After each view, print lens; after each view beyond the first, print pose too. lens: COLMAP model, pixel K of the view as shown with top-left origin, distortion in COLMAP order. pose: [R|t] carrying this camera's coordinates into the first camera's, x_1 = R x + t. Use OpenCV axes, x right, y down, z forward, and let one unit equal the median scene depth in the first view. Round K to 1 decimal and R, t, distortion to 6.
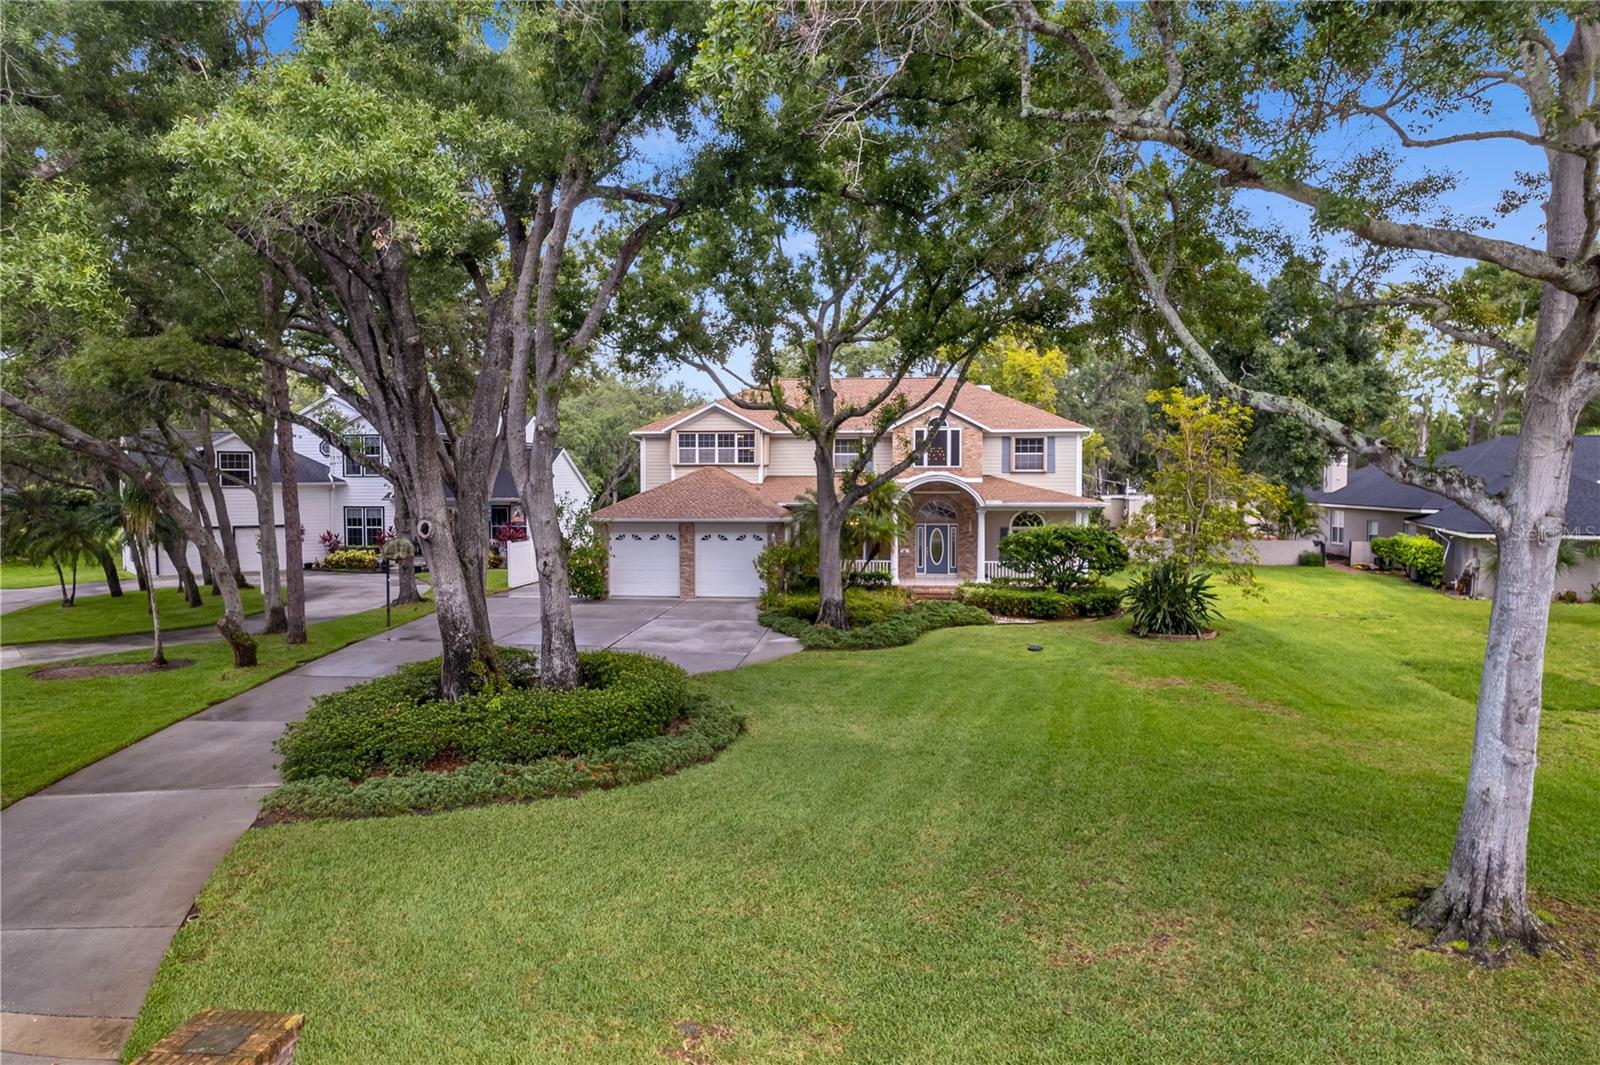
lens RADIAL K [[1019.6, 0, 798.6], [0, 1019.6, 526.7], [0, 0, 1]] dist [-0.060030, 0.053281]
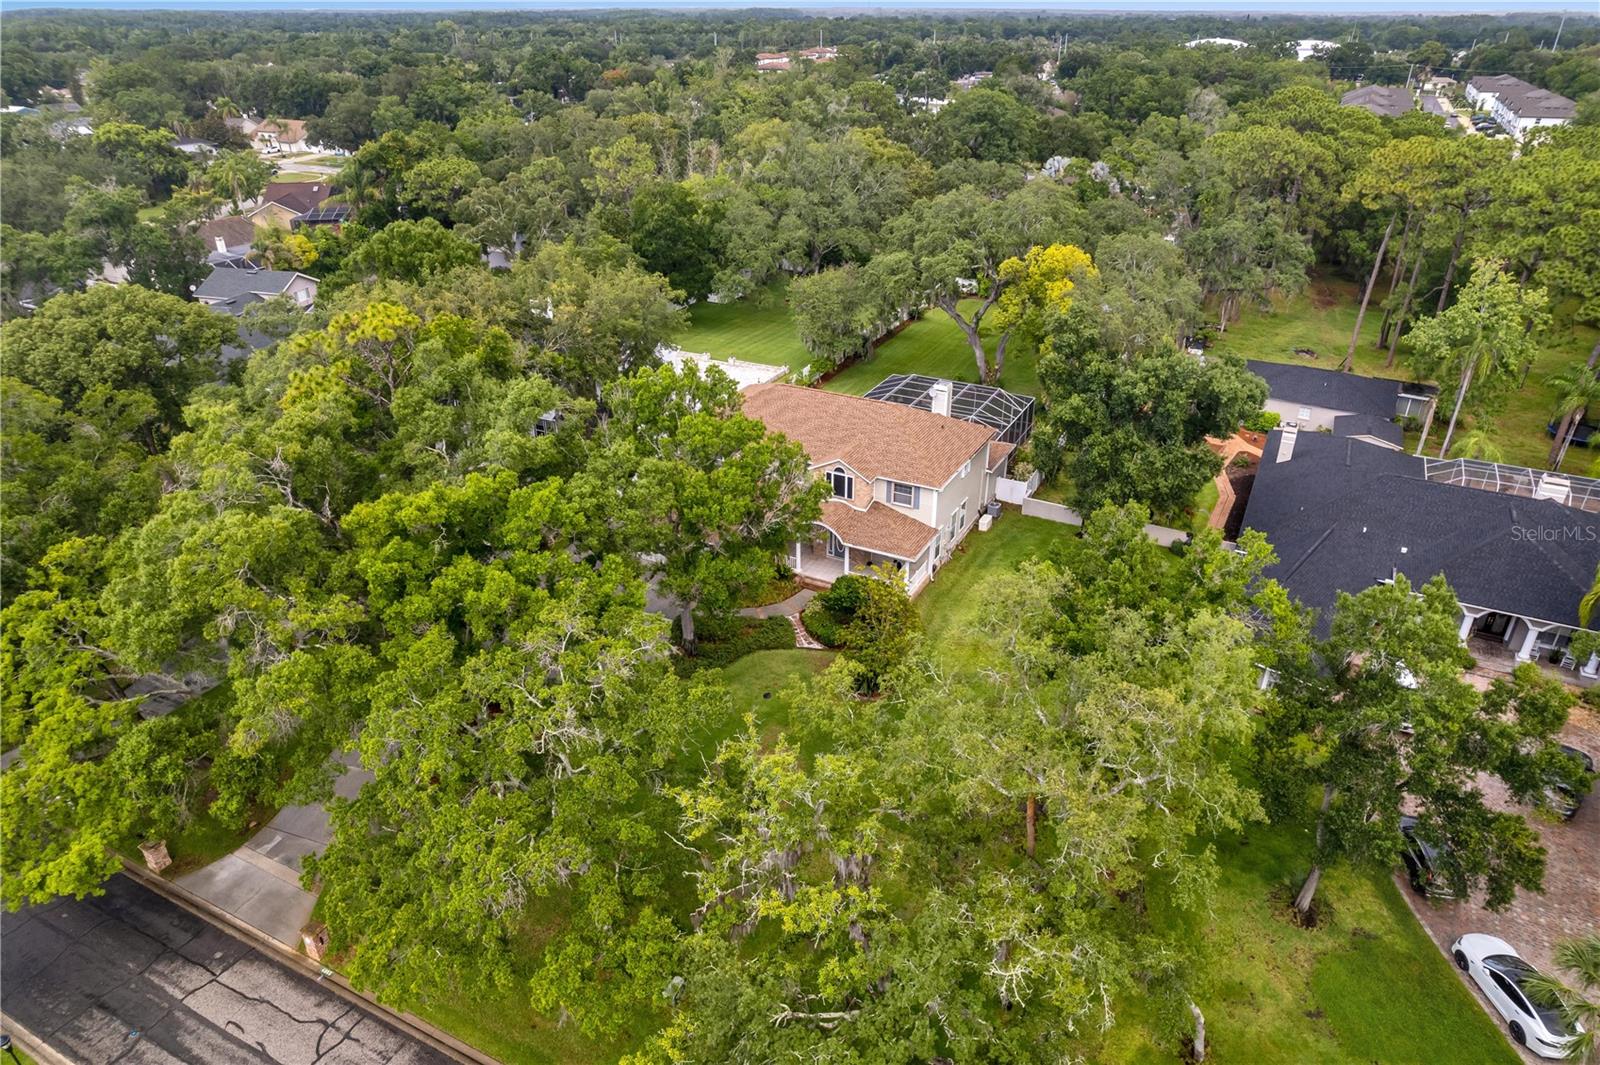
lens RADIAL K [[1019.1, 0, 801.9], [0, 1019.1, 532.3], [0, 0, 1]] dist [-0.000002, 0.000003]
pose [[0.940458, 0.157333, -0.301305, 0.541579], [-0.015681, 0.905566, 0.423916, -0.643548], [0.339547, -0.393950, 0.854114, -0.329866]]
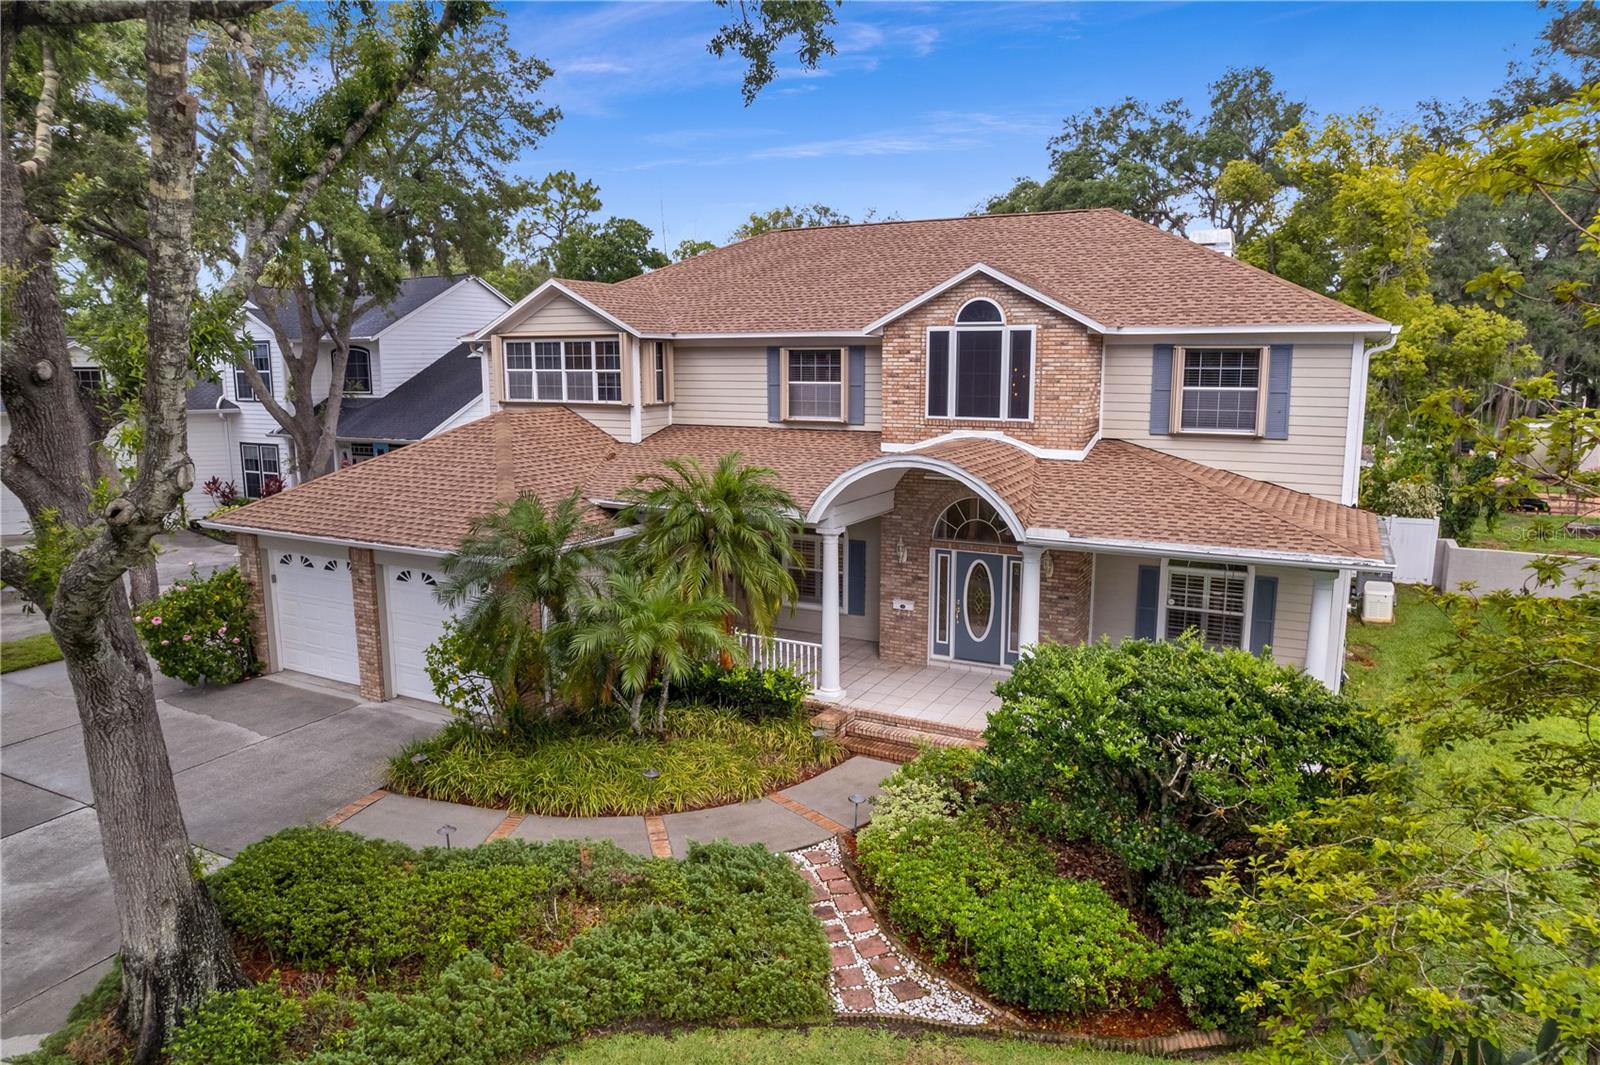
lens RADIAL K [[1019.6, 0, 800.9], [0, 1019.6, 539.9], [0, 0, 1]] dist [-0.060030, 0.053281]
pose [[0.936197, 0.060672, -0.346200, 0.213341], [-0.015947, 0.991306, 0.130605, -0.062301], [0.351114, -0.116751, 0.929025, 0.570195]]
